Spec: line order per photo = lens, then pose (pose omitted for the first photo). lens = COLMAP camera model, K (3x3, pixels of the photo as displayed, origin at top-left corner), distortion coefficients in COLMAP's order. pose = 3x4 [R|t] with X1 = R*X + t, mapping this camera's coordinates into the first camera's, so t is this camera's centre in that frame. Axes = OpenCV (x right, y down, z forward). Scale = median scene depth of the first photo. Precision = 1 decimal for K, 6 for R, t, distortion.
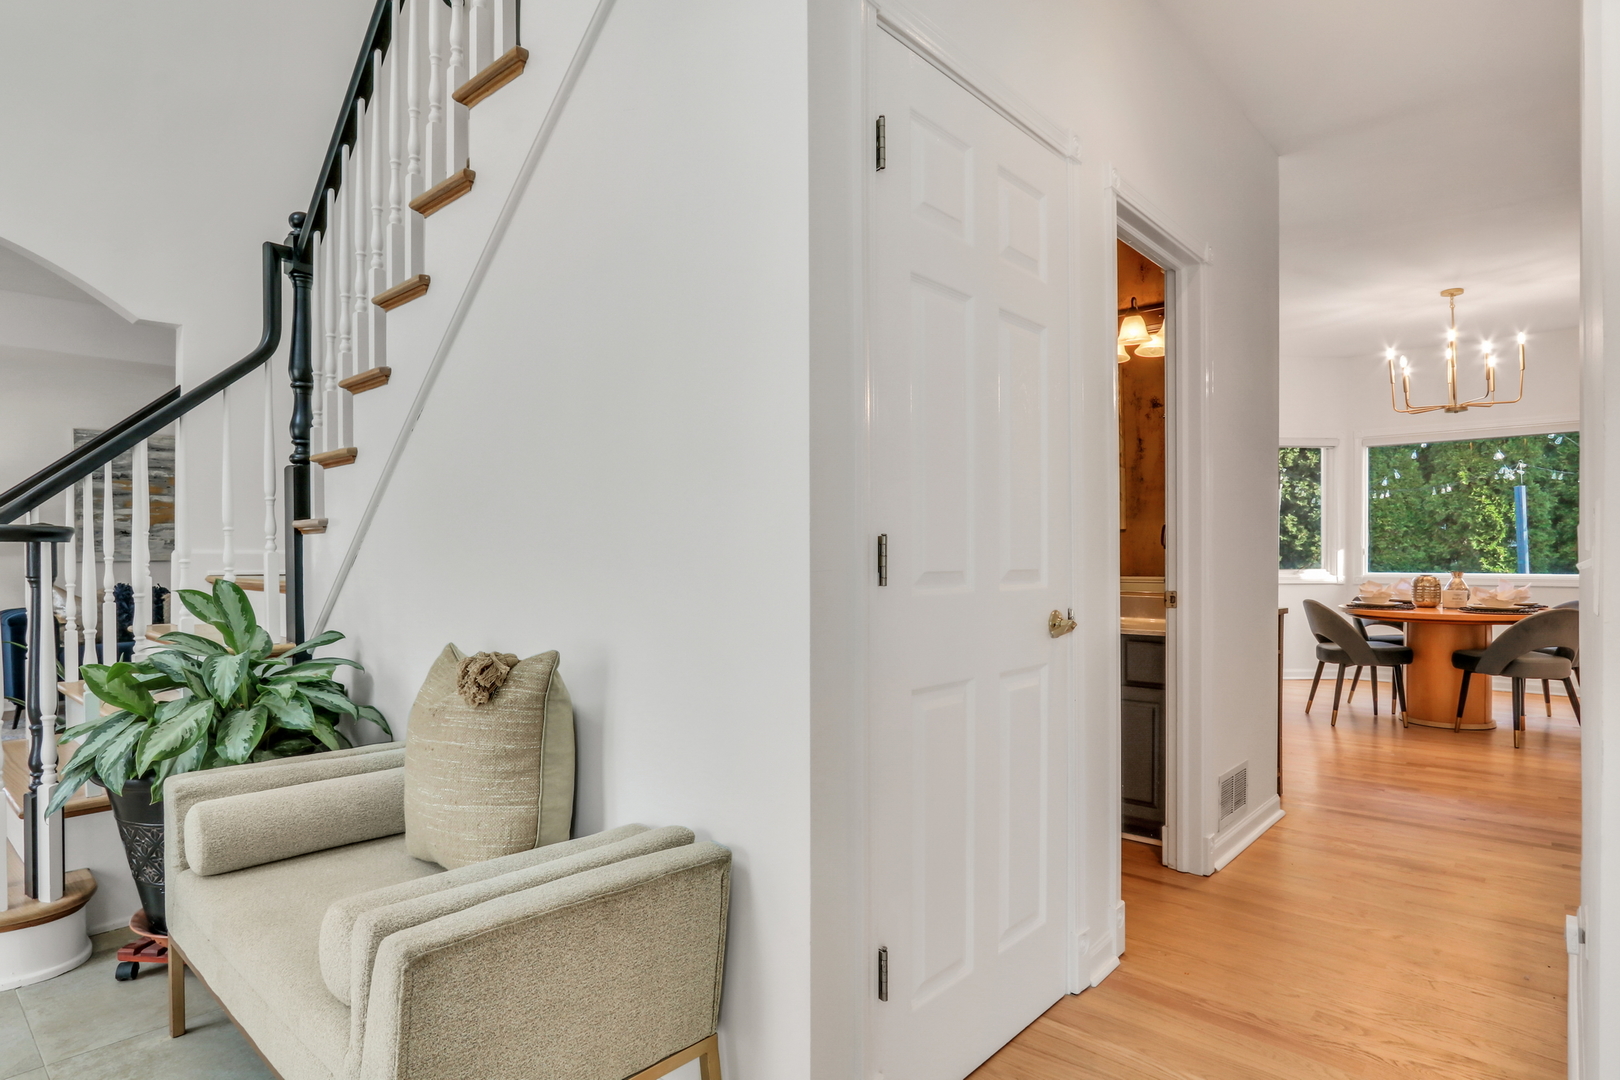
lens RADIAL K [[848.8, 0, 804.8], [0, 848.8, 567.1], [0, 0, 1]] dist [-0.013603, 0.002489]
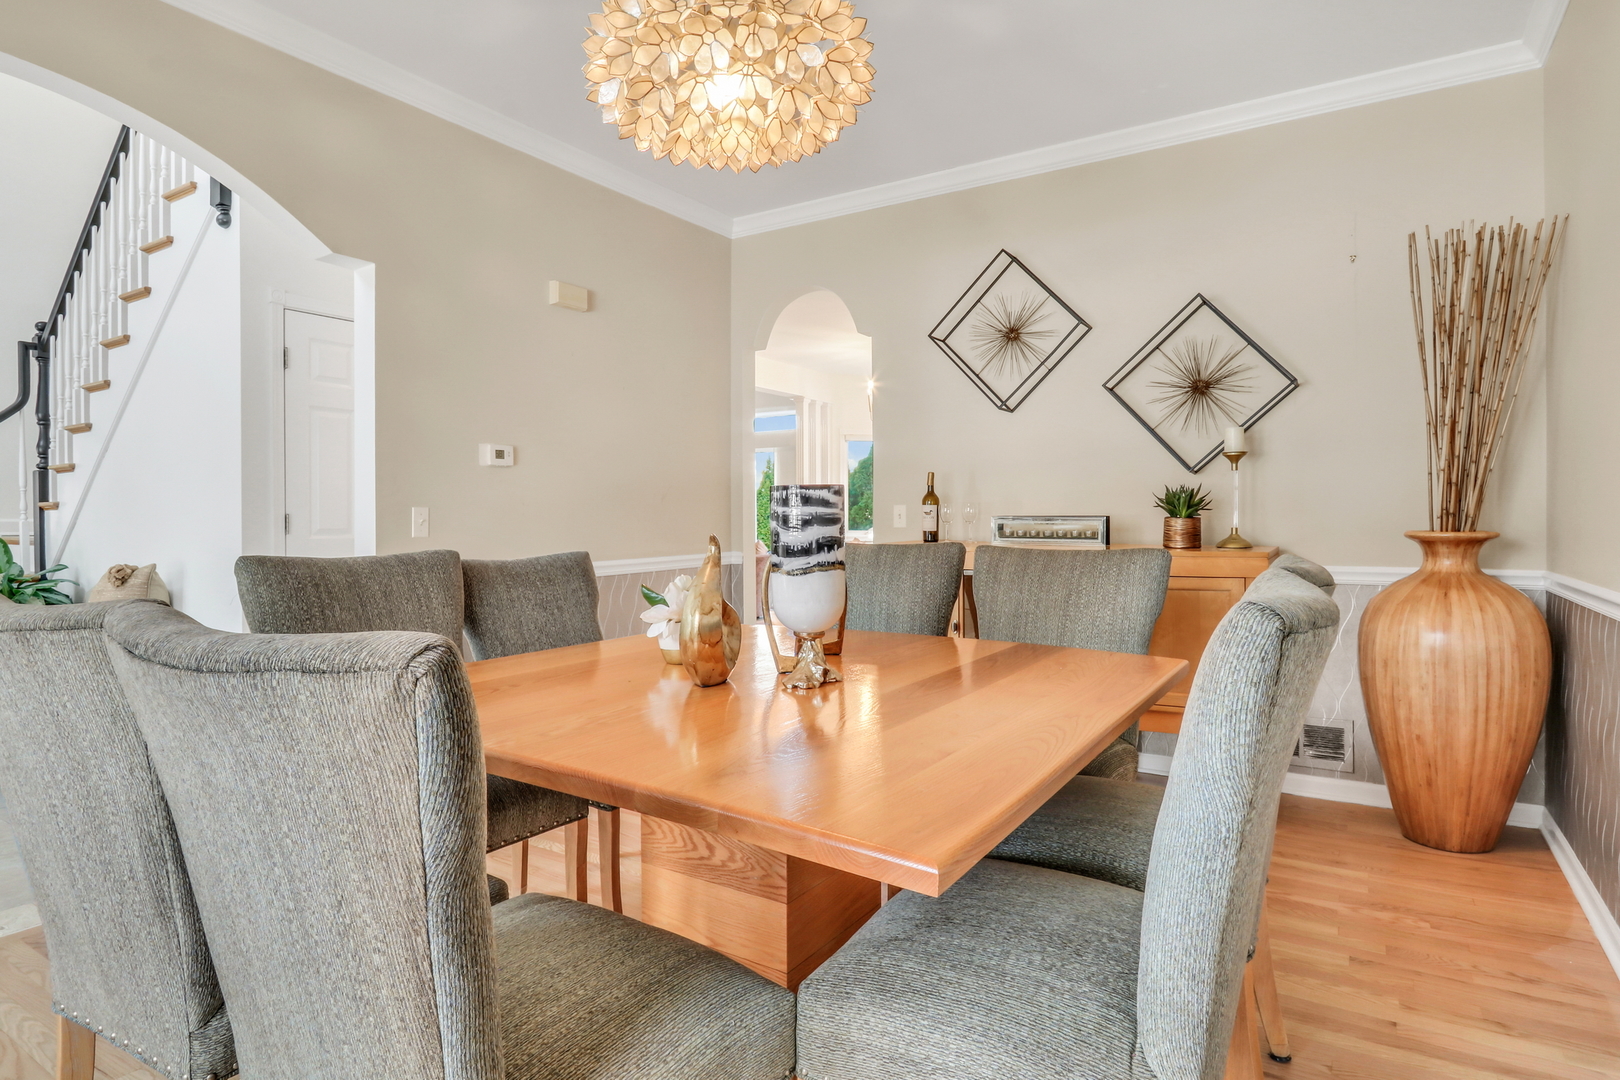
lens RADIAL K [[871.2, 0, 810.0], [0, 871.2, 540.0], [0, 0, 1]] dist [-0.012831, -0.000016]
pose [[0.987406, -0.001478, 0.158201, 0.866848], [0.000812, 0.999991, 0.004273, 0.019681], [-0.158206, -0.004091, 0.987398, -1.274563]]
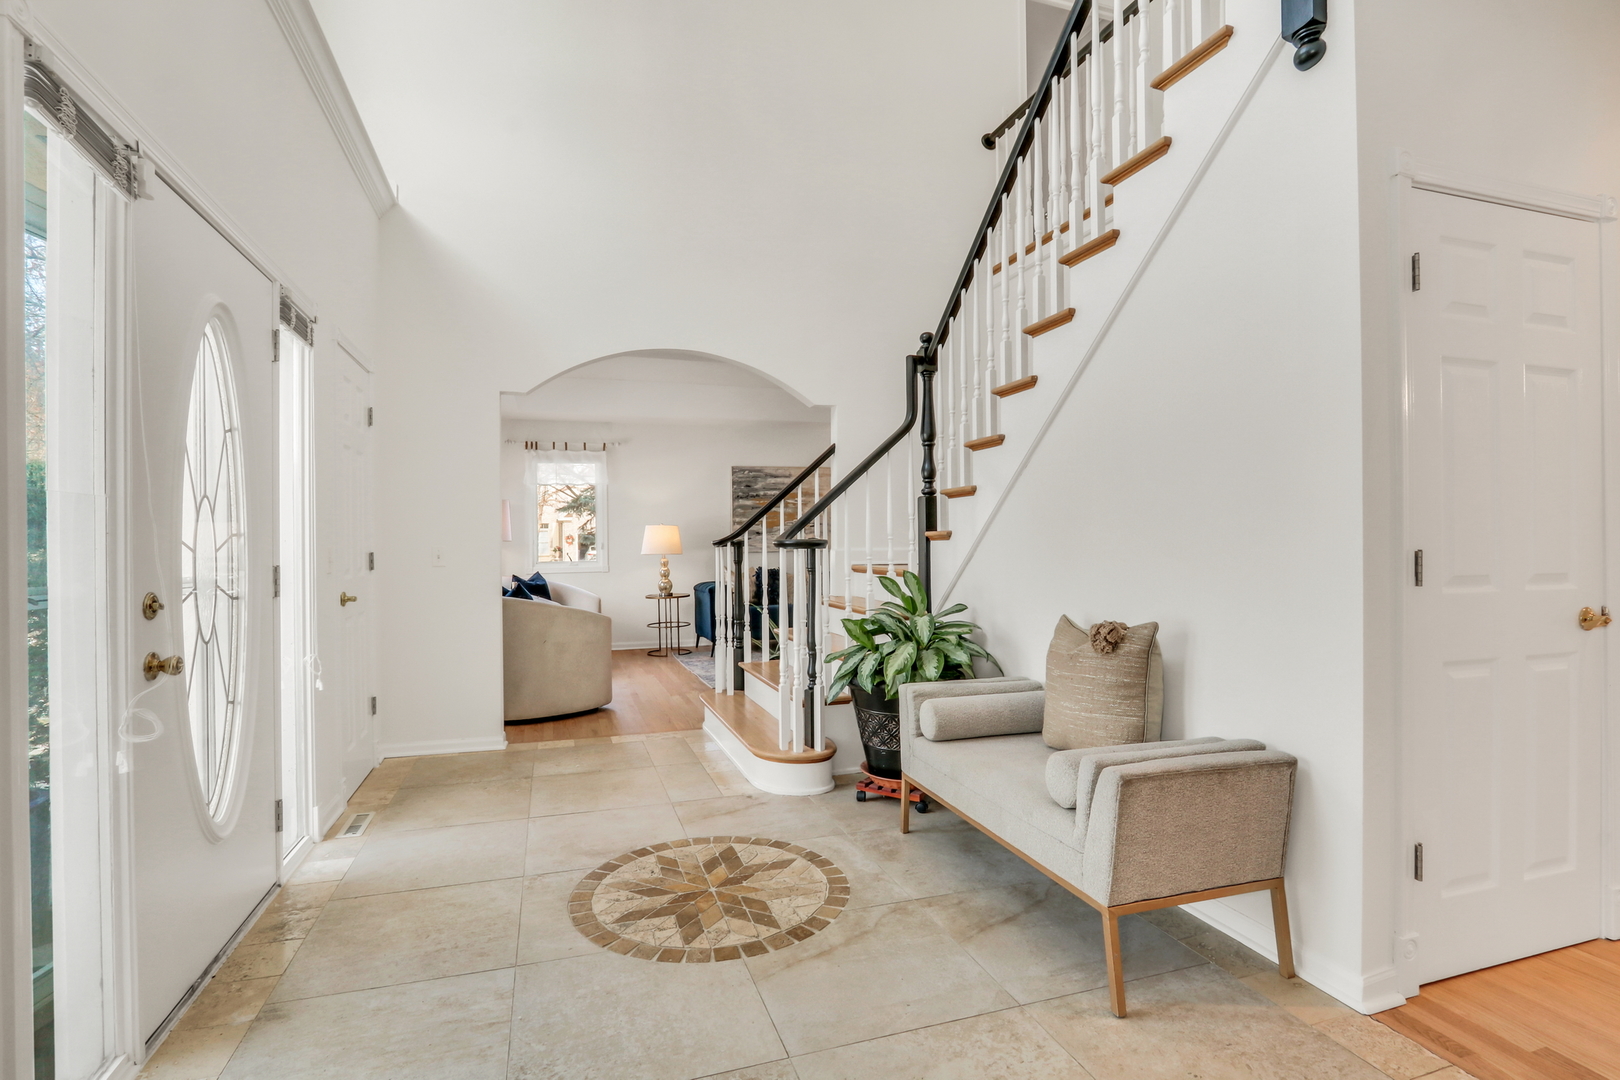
lens RADIAL K [[767.0, 0, 812.6], [0, 767.0, 549.9], [0, 0, 1]] dist [-0.010213, 0.000984]
pose [[0.868522, -0.001033, -0.495649, -0.110820], [0.001086, 0.999999, -0.000182, -0.027952], [0.495649, -0.000381, 0.868523, -0.428636]]
